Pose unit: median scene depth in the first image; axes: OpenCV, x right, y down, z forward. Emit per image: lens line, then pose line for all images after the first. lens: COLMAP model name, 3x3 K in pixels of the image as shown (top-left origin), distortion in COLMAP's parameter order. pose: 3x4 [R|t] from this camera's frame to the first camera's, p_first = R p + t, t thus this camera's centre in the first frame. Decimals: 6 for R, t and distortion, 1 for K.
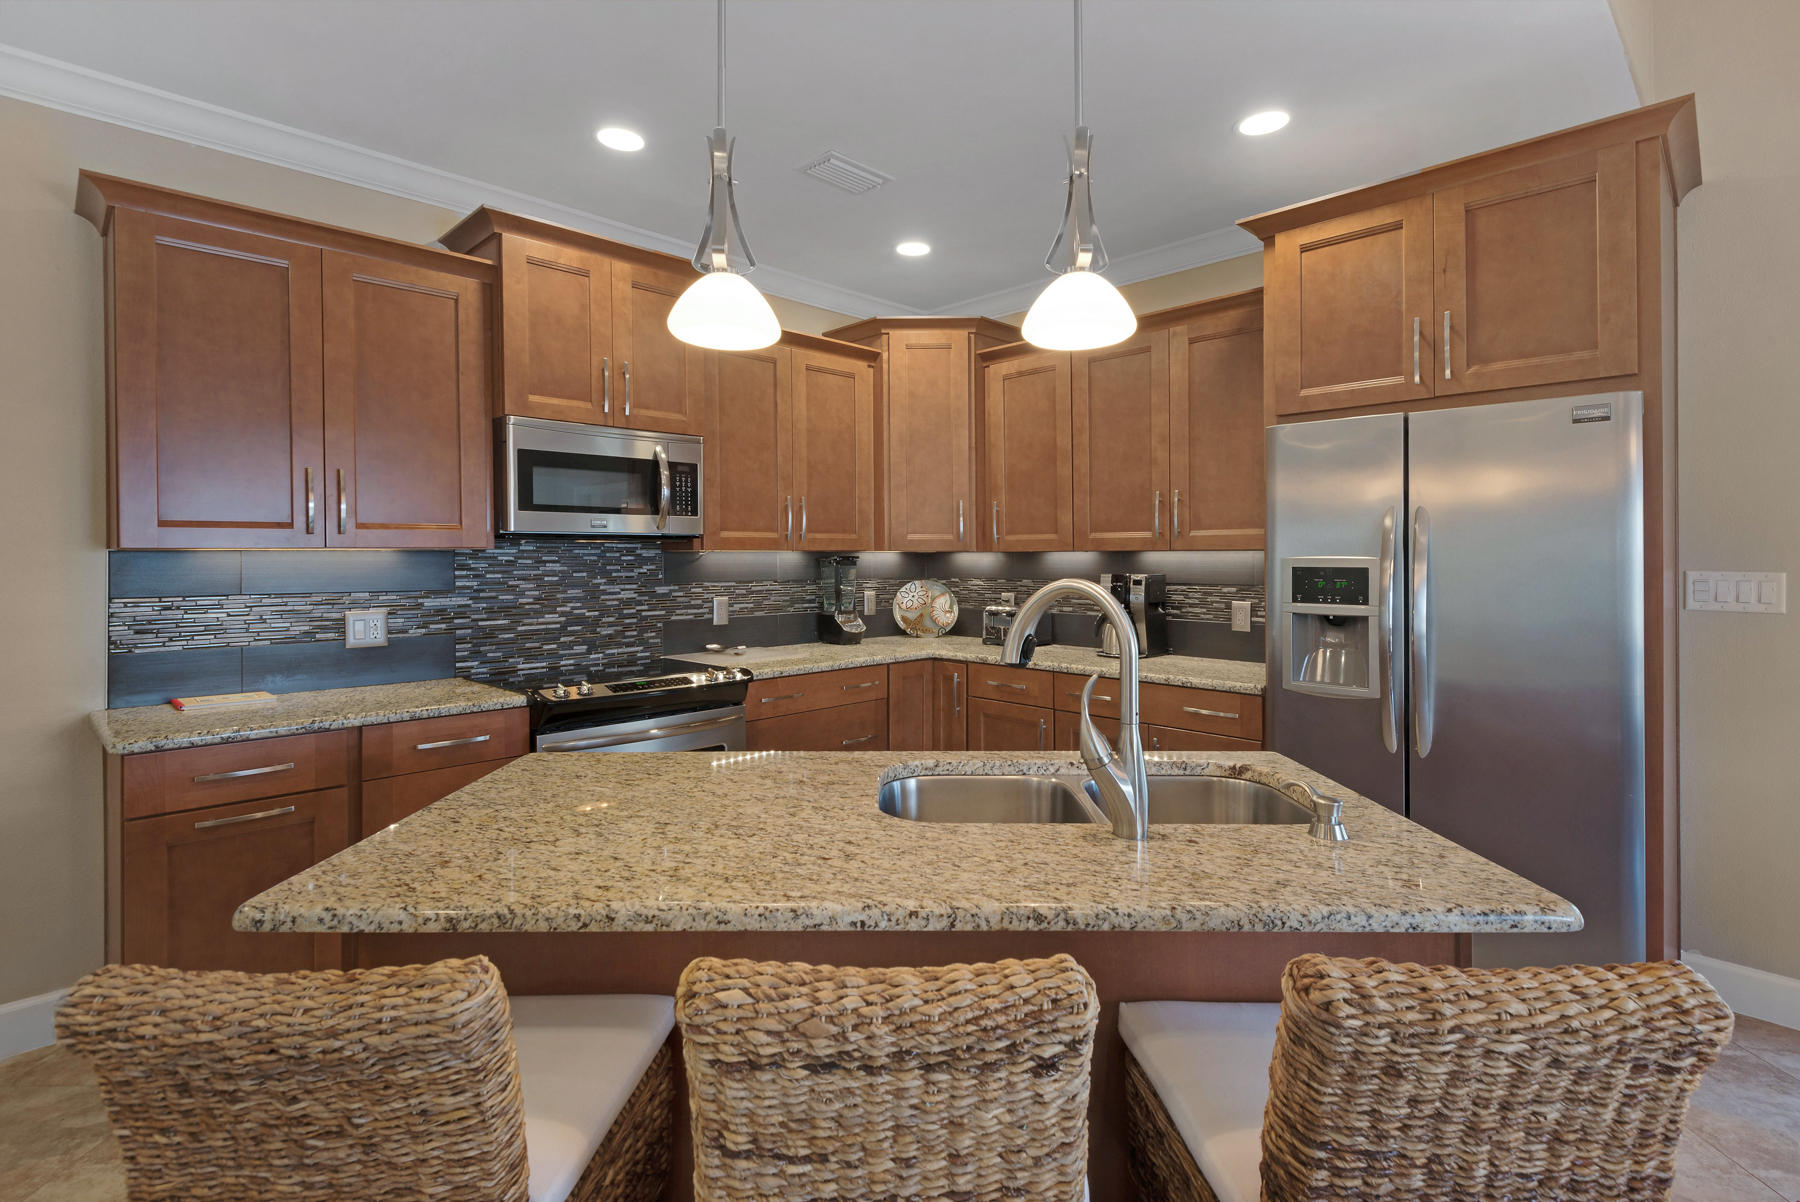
lens RADIAL K [[847.3, 0, 864.3], [0, 847.3, 561.6], [0, 0, 1]] dist [-0.000103, -0.000377]
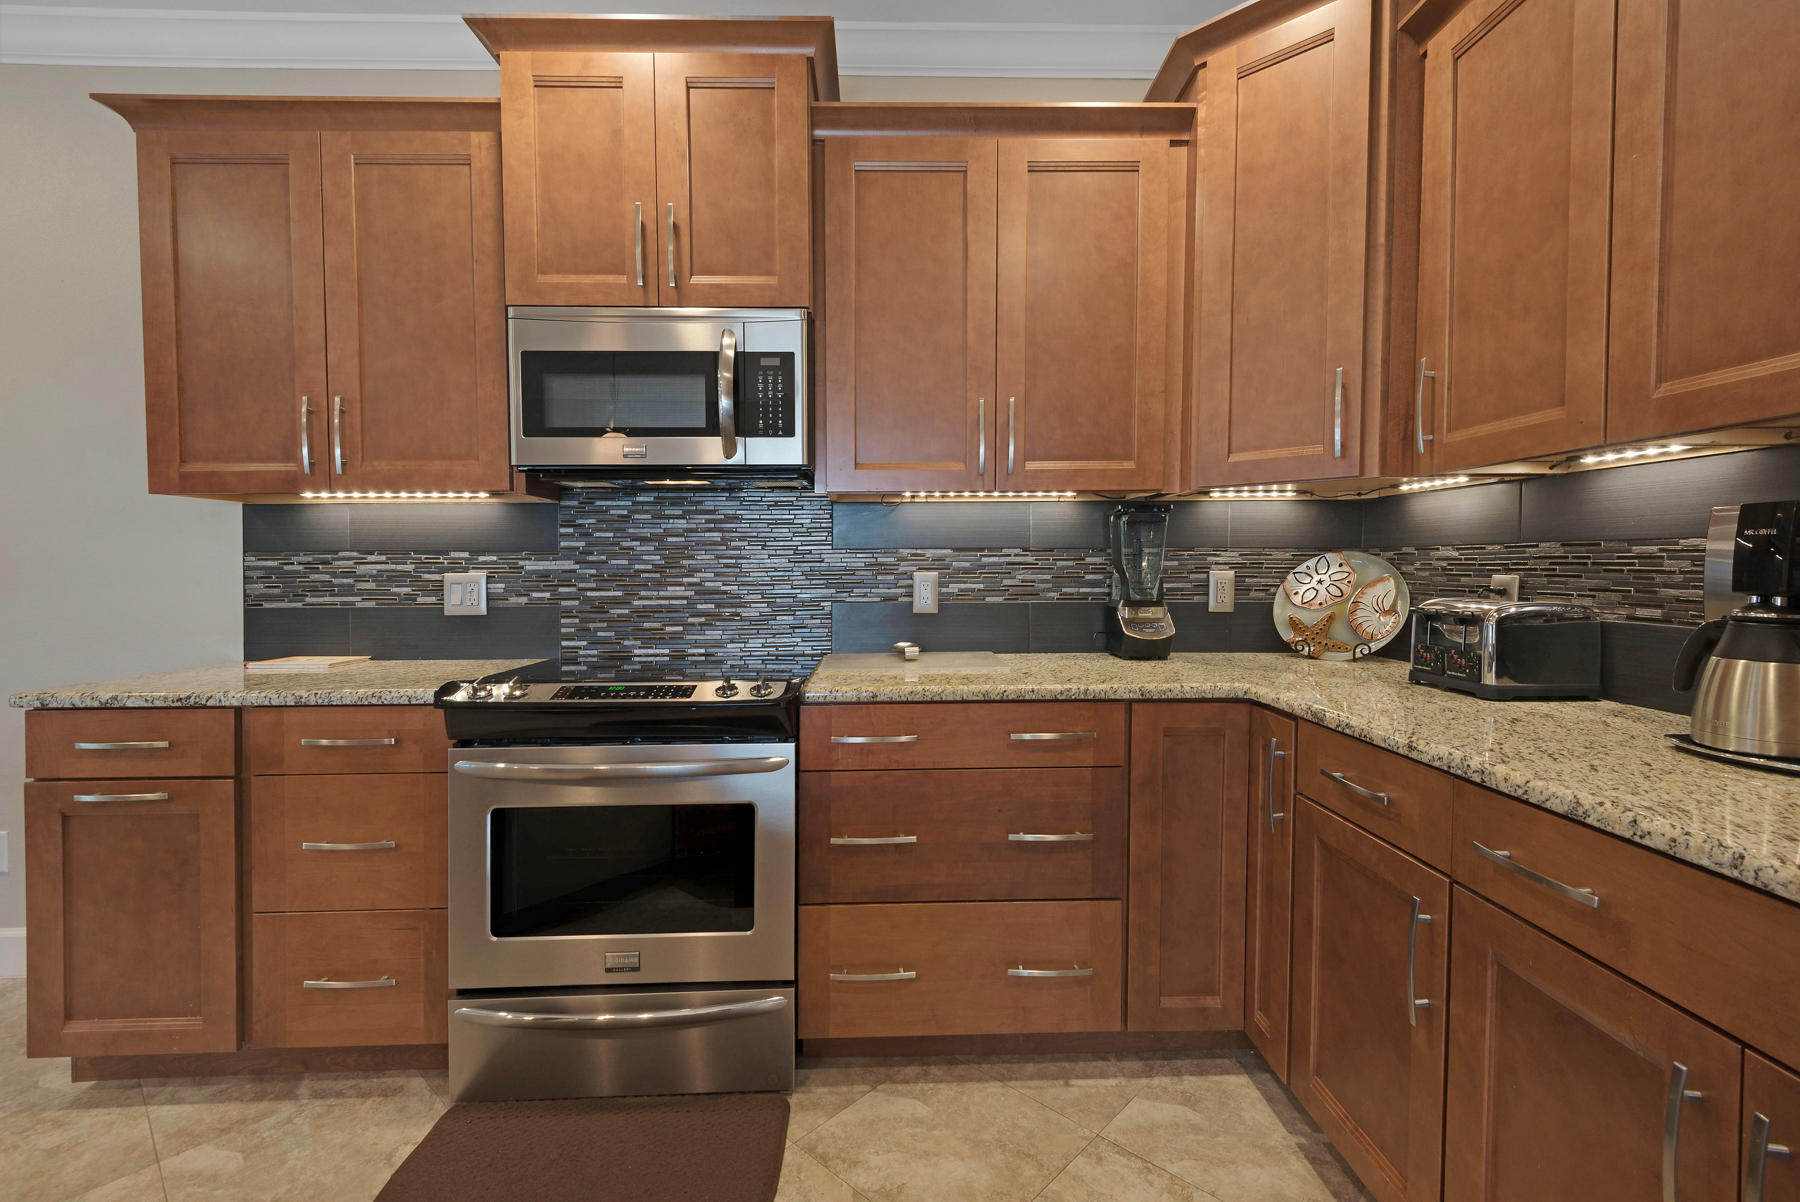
lens RADIAL K [[830.9, 0, 917.0], [0, 830.9, 595.1], [0, 0, 1]] dist [0.038770, -0.015792]
pose [[0.756471, 0.027927, -0.653431, 0.280175], [-0.004890, 0.999302, 0.037048, 0.041164], [0.654009, -0.024830, 0.756079, 0.575343]]
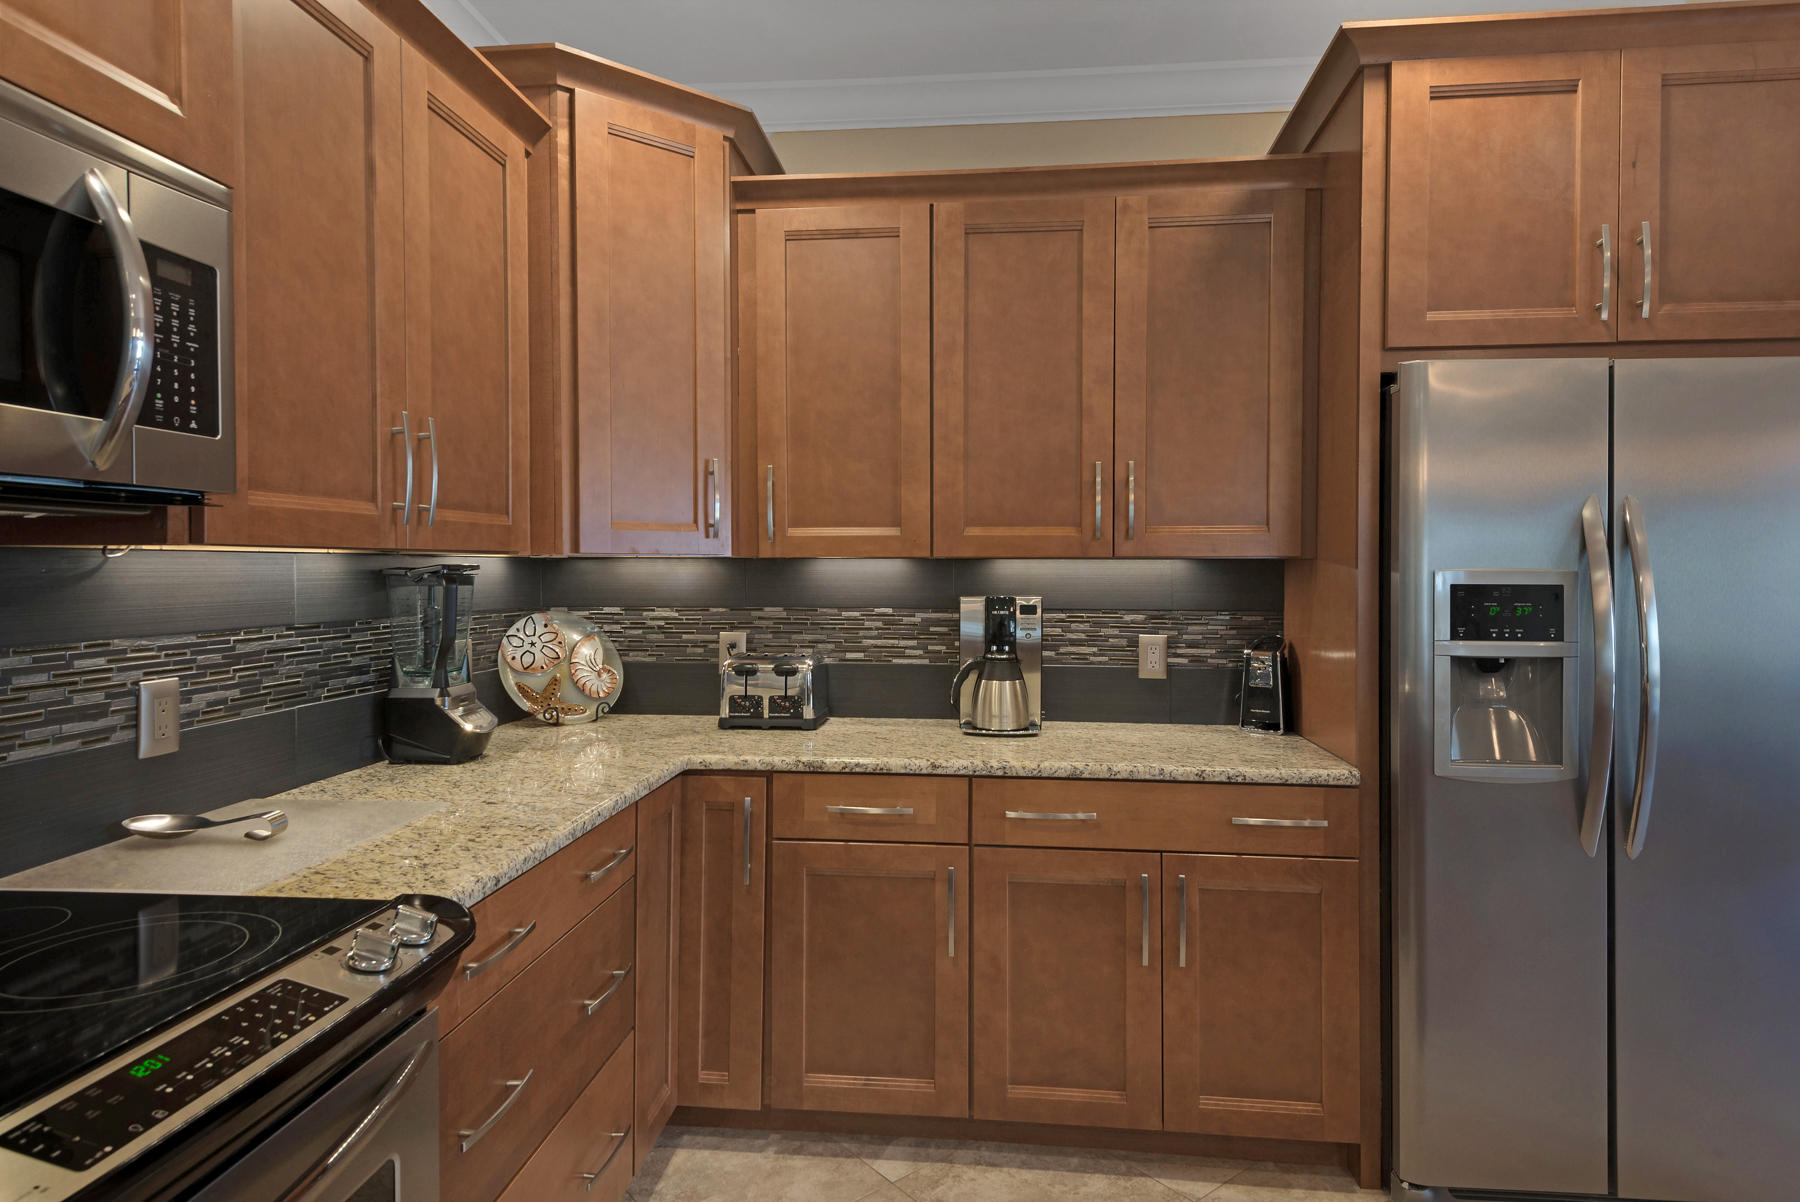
lens RADIAL K [[1023.1, 0, 855.0], [0, 1023.1, 580.5], [0, 0, 1]] dist [0.030628, 0.000026]
pose [[0.752148, -0.006226, 0.658964, -0.268450], [0.001030, 0.999965, 0.008271, -0.002792], [-0.658993, -0.005542, 0.752129, 0.543680]]
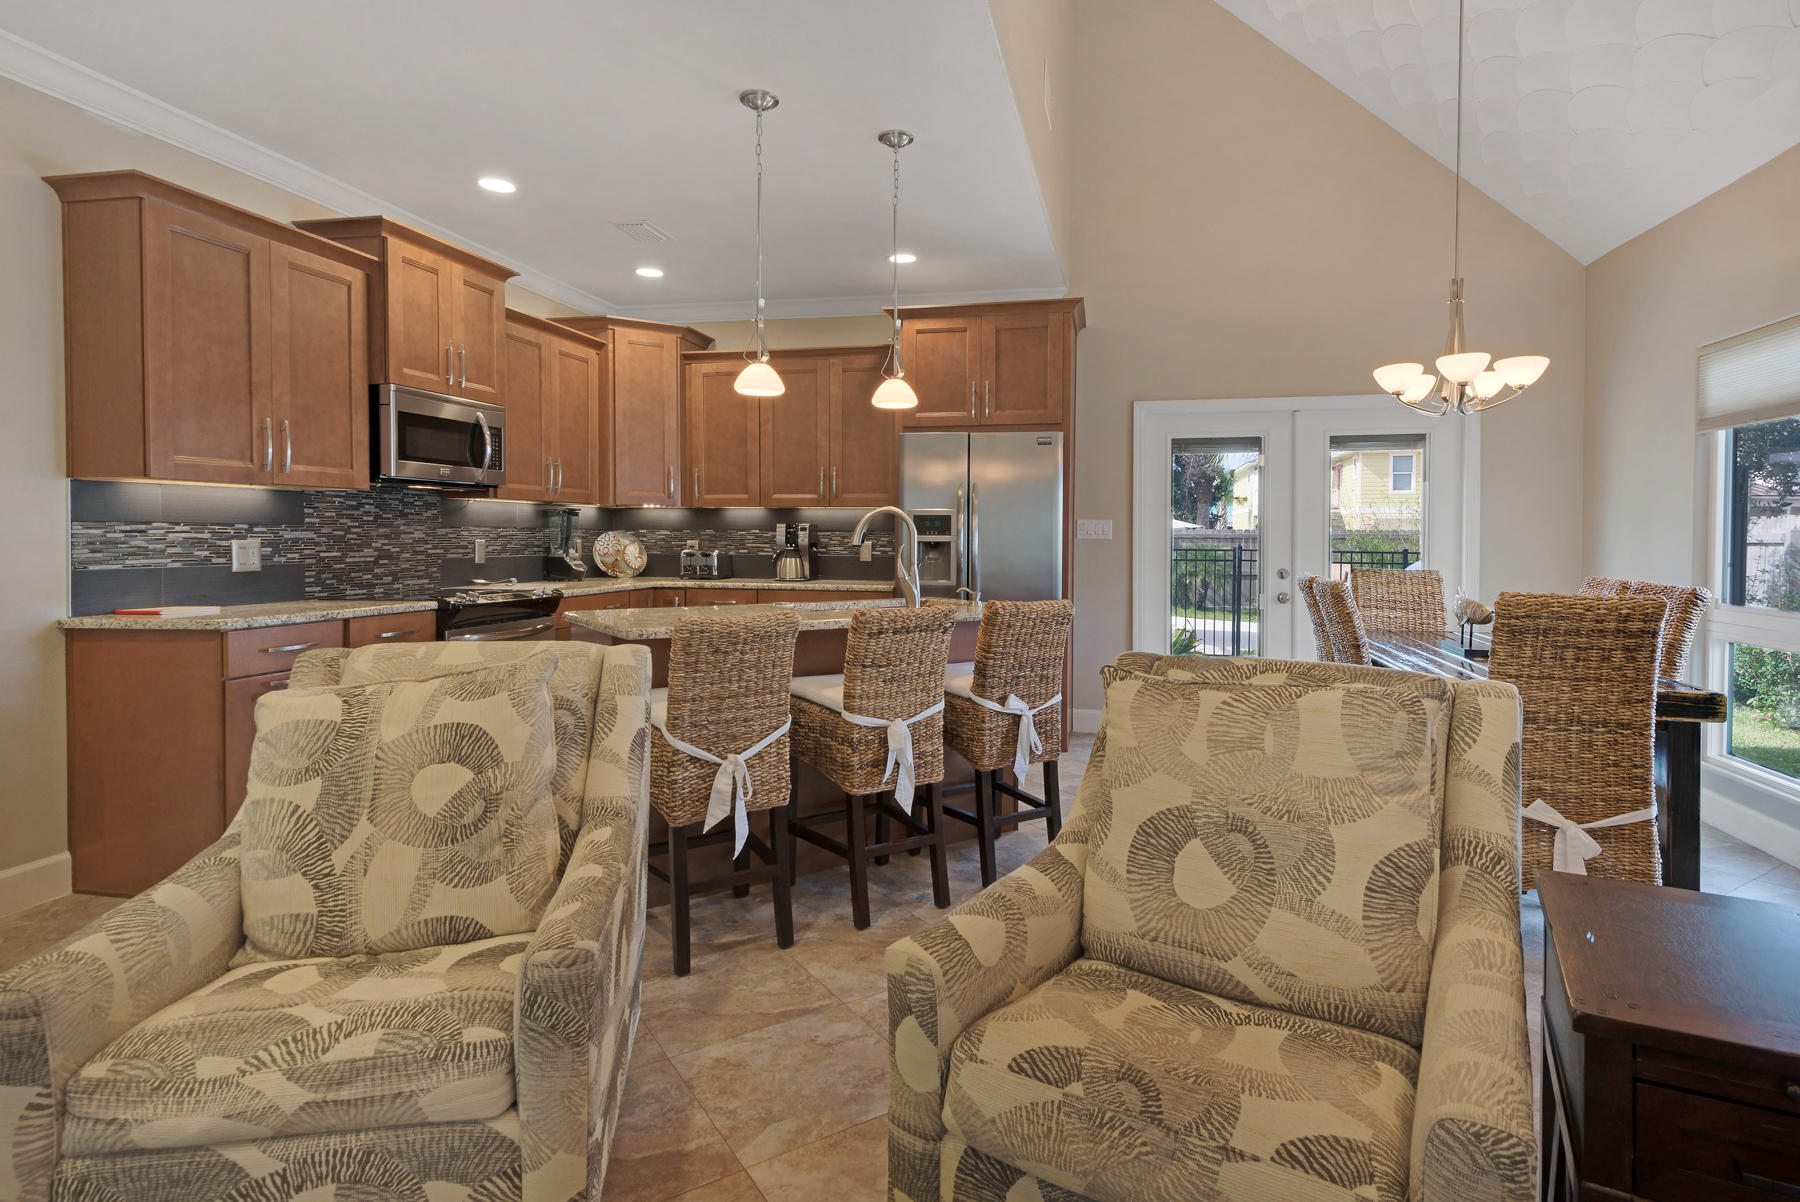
lens RADIAL K [[1032.6, 0, 889.2], [0, 1032.6, 579.9], [0, 0, 1]] dist [-0.002129, -0.000561]
pose [[0.833124, -0.014500, 0.552896, -0.557336], [-0.004571, 0.999442, 0.033100, 0.054279], [-0.553067, -0.030104, 0.832592, -0.584077]]
